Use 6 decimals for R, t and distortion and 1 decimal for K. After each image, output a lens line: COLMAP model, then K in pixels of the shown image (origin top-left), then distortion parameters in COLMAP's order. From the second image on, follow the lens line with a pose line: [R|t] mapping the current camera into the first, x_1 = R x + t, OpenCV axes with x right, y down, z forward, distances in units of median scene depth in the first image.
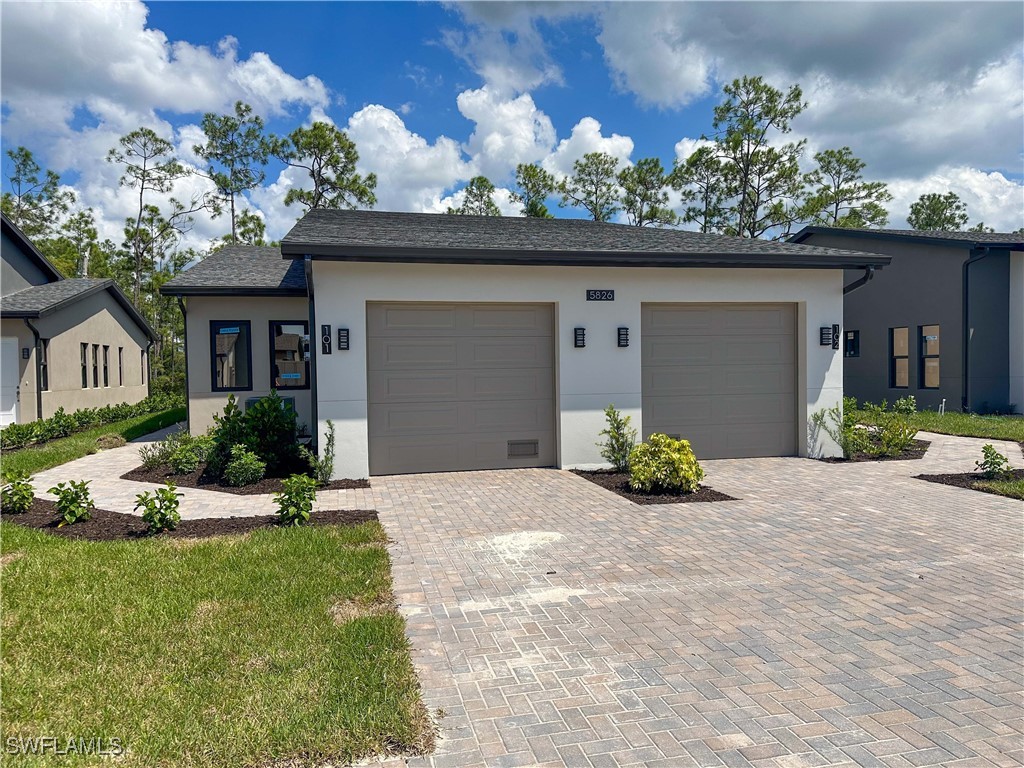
lens RADIAL K [[720.4, 0, 512.7], [0, 720.4, 380.7], [0, 0, 1]] dist [0.054064, -0.046584]
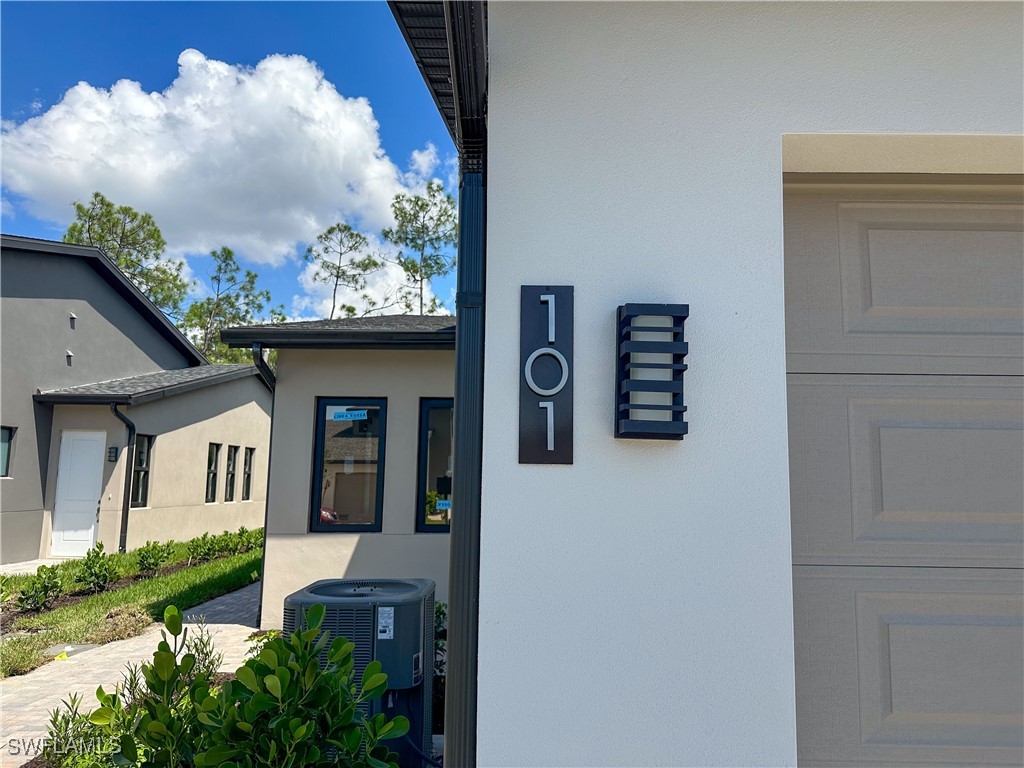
lens RADIAL K [[720.4, 0, 528.5], [0, 720.4, 400.7], [0, 0, 1]] dist [0.054064, -0.046584]
pose [[0.972693, 0.005910, -0.232019, -0.052800], [-0.036156, 0.991330, -0.126323, -0.006991], [0.229261, 0.131263, 0.964474, 0.198788]]
